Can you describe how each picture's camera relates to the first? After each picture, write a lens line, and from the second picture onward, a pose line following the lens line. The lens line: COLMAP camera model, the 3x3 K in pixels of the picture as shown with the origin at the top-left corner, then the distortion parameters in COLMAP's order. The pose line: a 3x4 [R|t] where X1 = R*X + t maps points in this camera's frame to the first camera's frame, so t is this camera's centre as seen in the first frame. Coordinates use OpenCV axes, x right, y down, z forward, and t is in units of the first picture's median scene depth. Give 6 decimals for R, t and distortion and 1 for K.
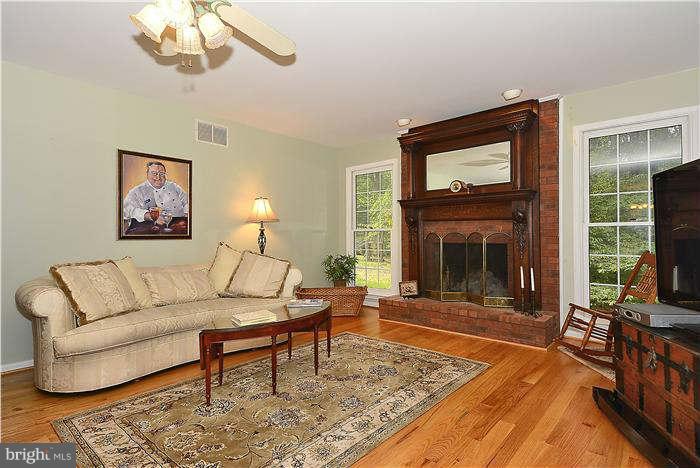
lens RADIAL K [[370.8, 0, 350.0], [0, 370.8, 234.0], [0, 0, 1]] dist [0.078042, -0.059378]
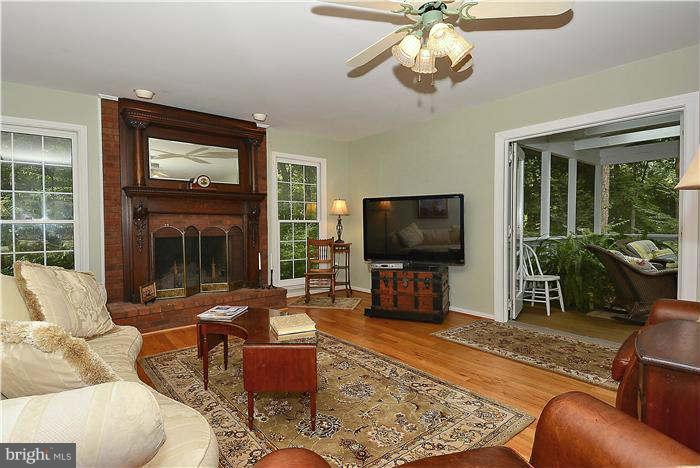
lens RADIAL K [[370.8, 0, 350.0], [0, 370.8, 234.0], [0, 0, 1]] dist [0.078042, -0.059378]
pose [[0.154576, -0.020299, 0.987772, -0.704578], [-0.001688, 0.999782, 0.020810, -0.005144], [-0.987980, -0.004884, 0.154508, 0.462944]]
